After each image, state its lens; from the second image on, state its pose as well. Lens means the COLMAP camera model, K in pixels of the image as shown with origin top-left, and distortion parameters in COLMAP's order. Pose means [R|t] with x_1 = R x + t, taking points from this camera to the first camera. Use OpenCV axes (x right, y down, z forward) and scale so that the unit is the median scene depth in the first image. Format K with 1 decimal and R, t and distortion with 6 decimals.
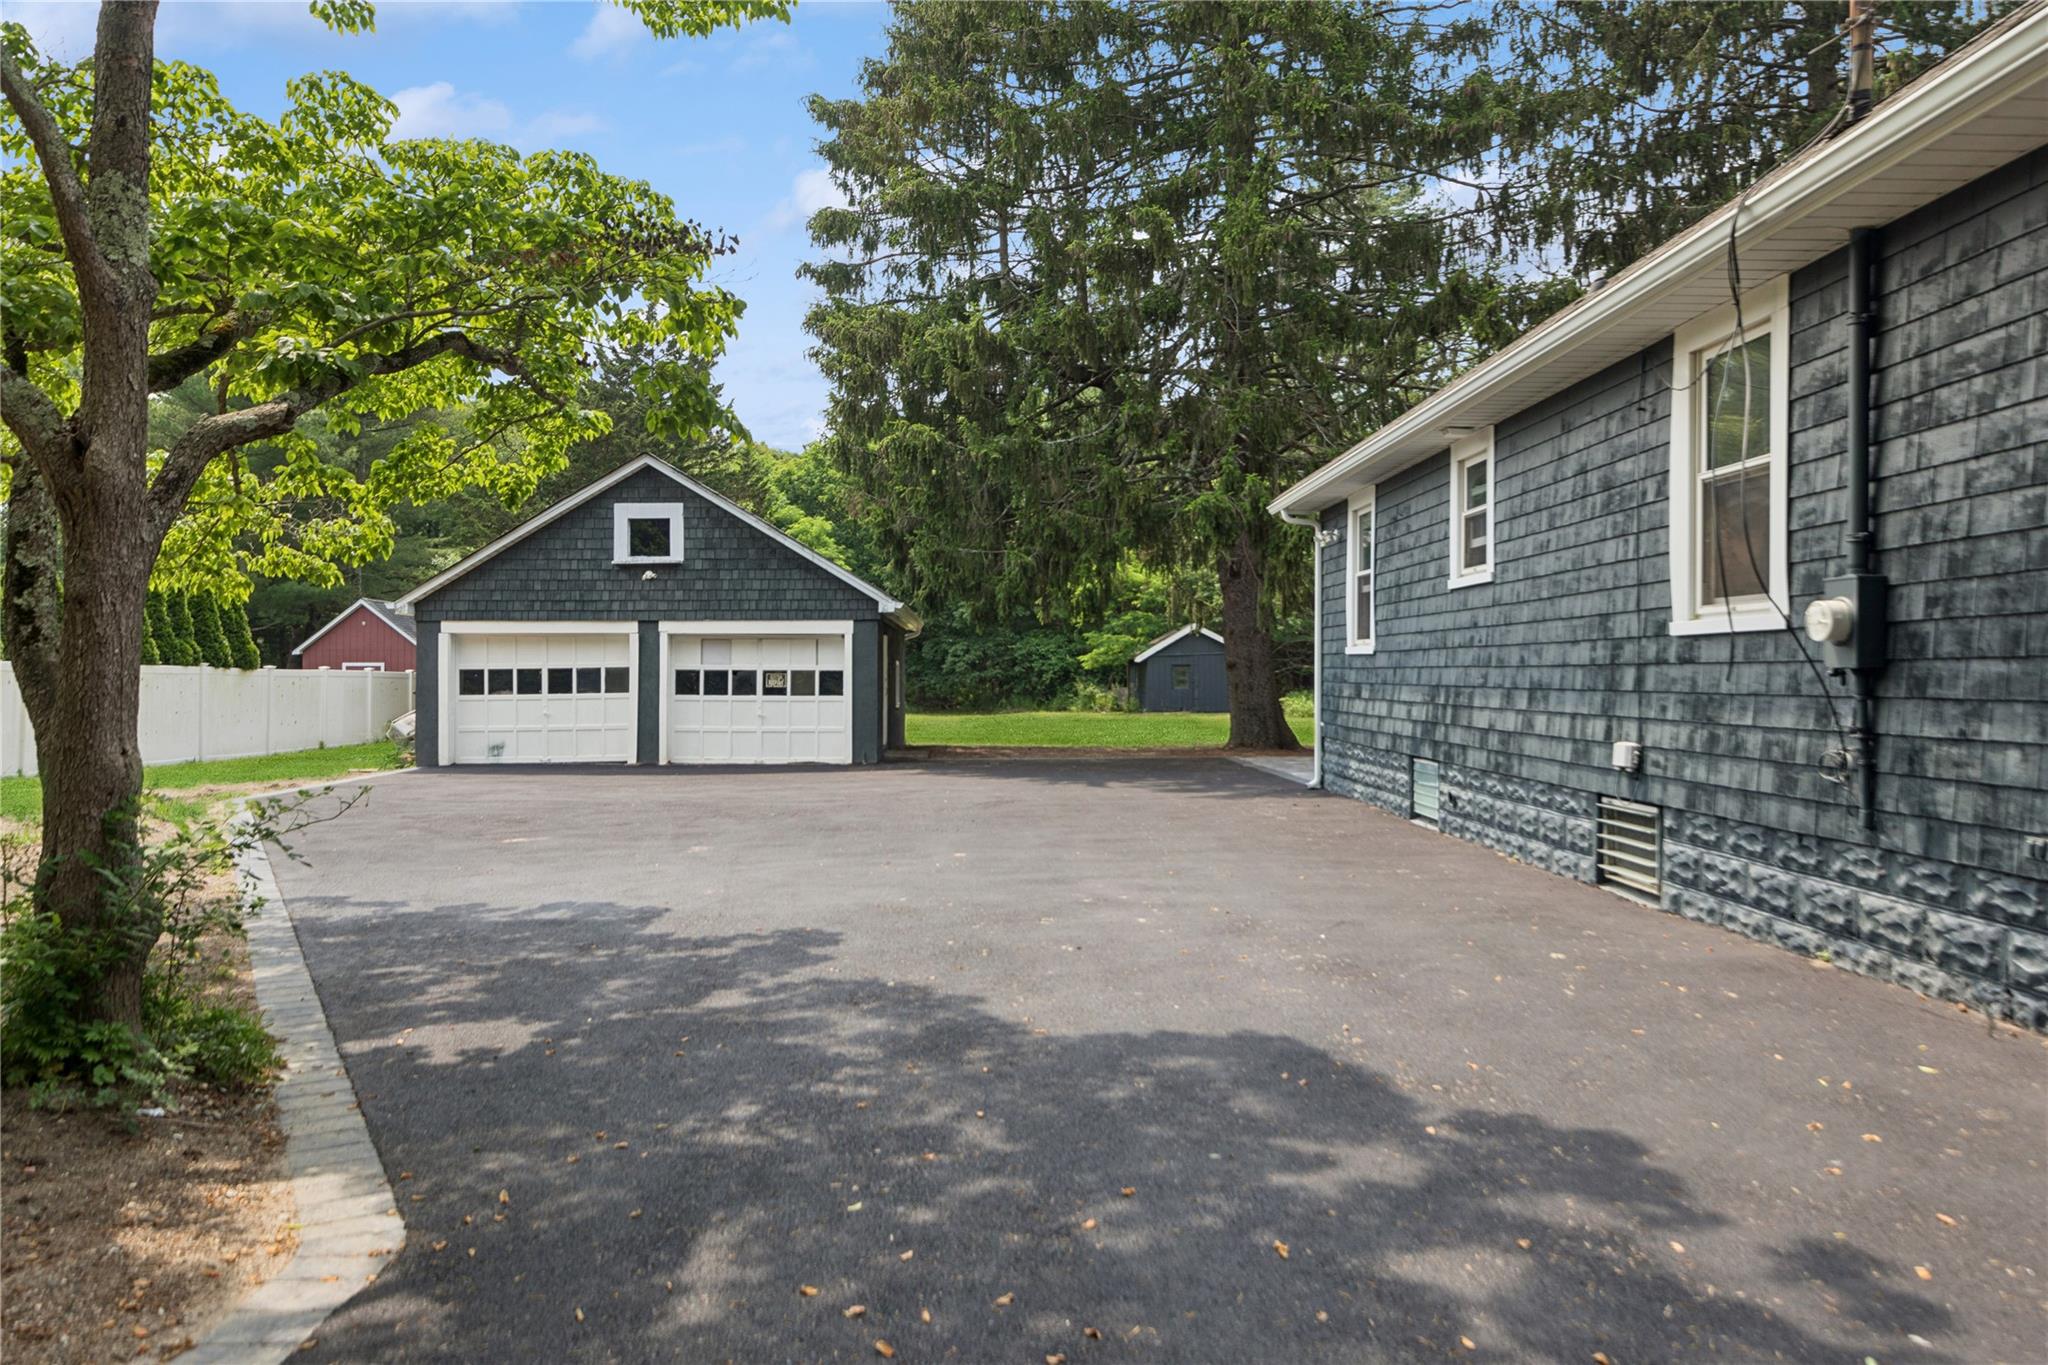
lens RADIAL K [[1381.1, 0, 1033.3], [0, 1381.1, 670.3], [0, 0, 1]] dist [0.010168, -0.000641]
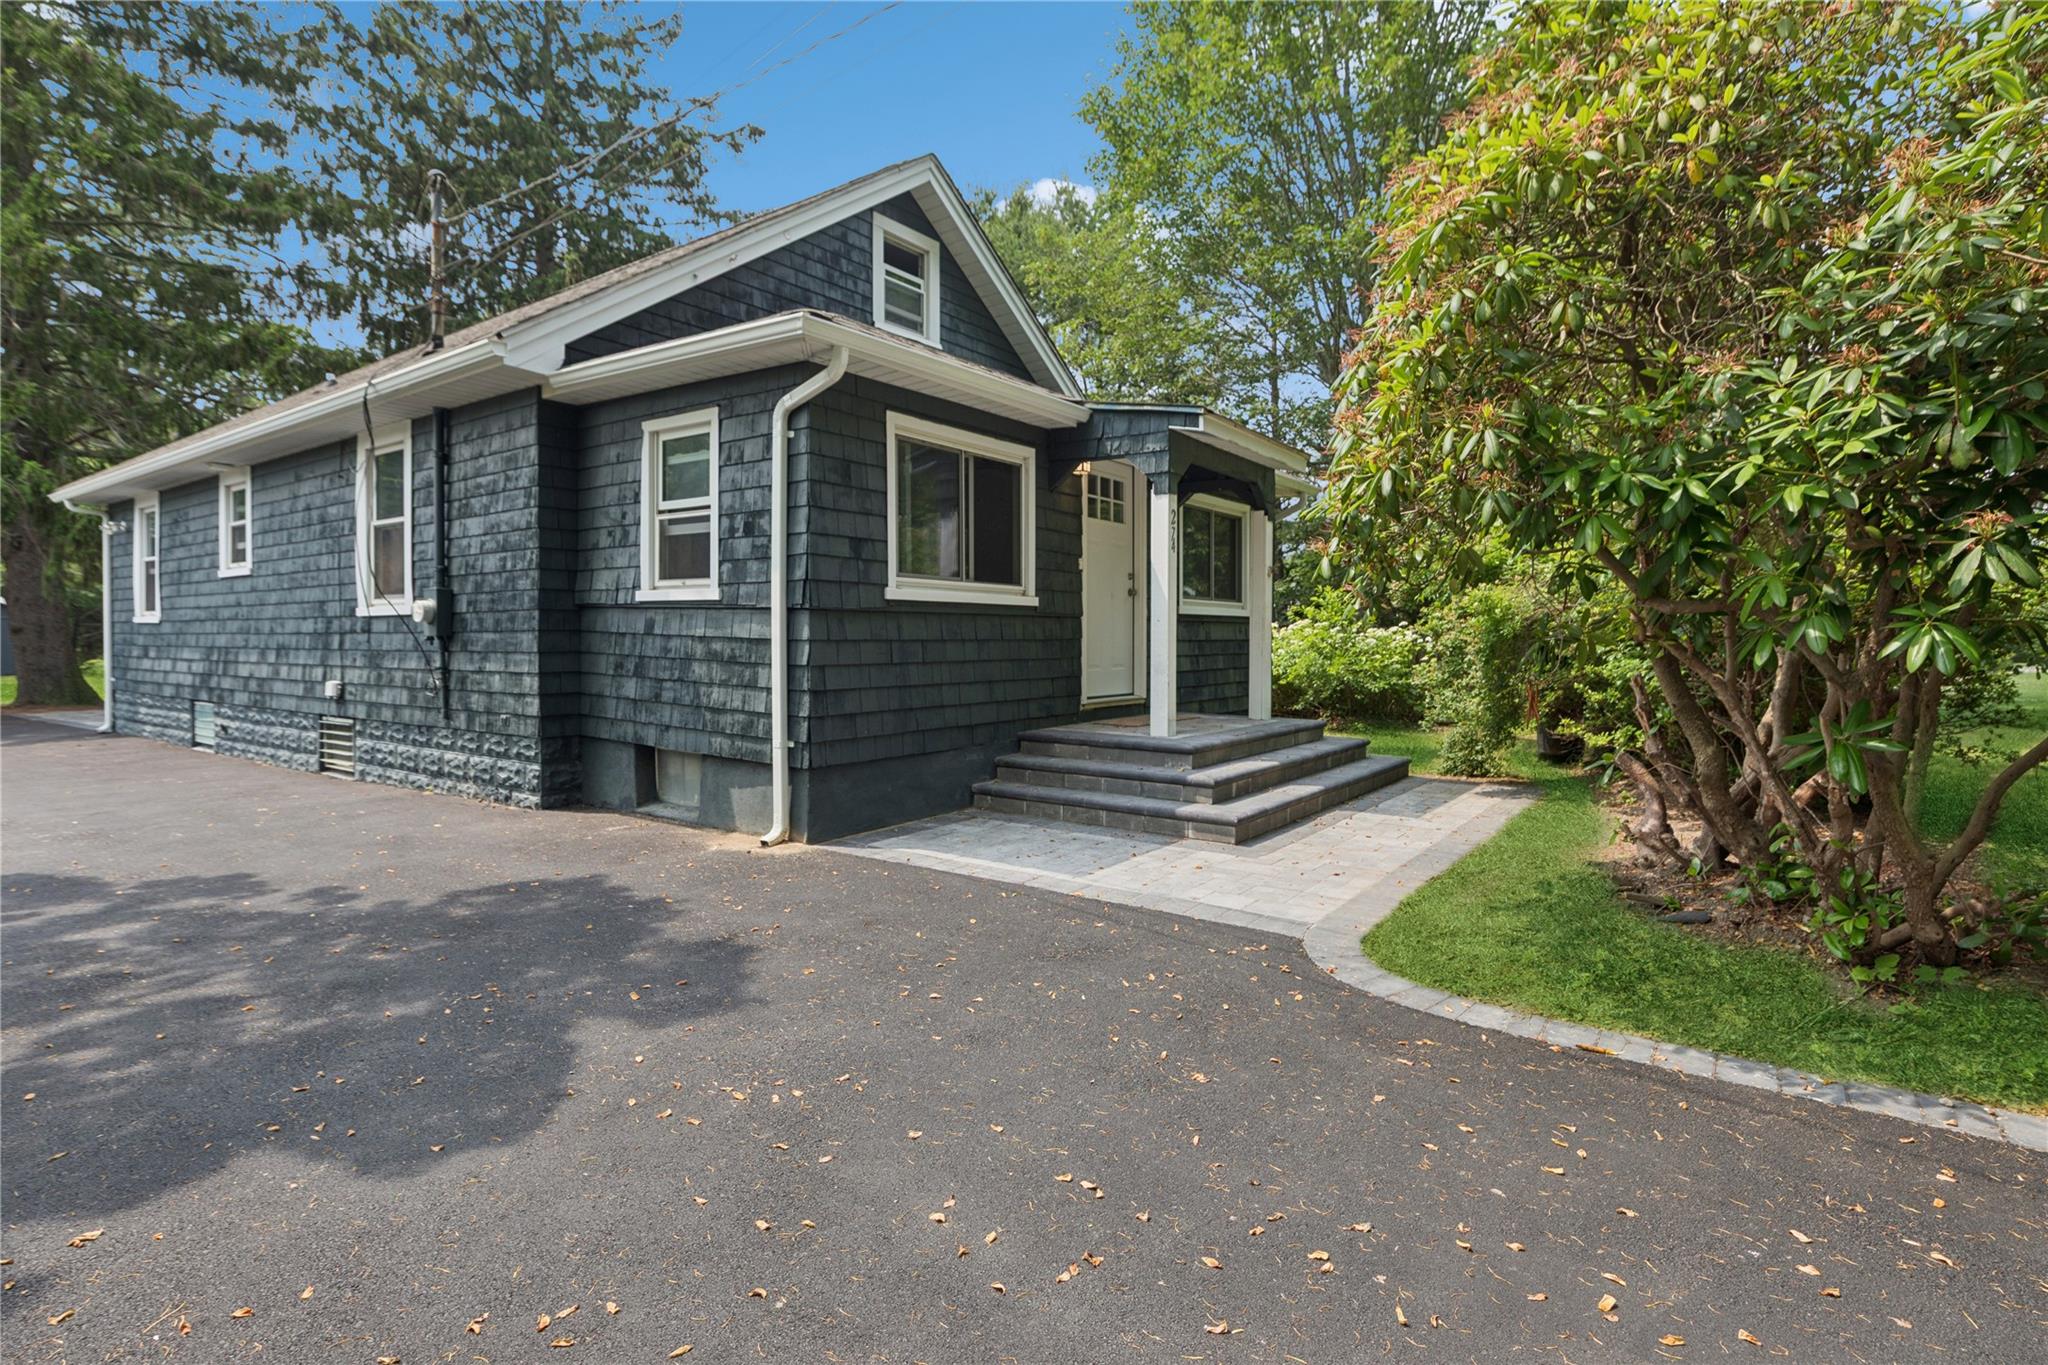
lens RADIAL K [[1009.1, 0, 1031.1], [0, 1009.1, 664.2], [0, 0, 1]] dist [0.001365, -0.000394]
pose [[0.605493, -0.017236, 0.795664, -0.010459], [-0.004455, 0.999676, 0.025045, -0.000563], [-0.795838, -0.018710, 0.605221, -0.207421]]
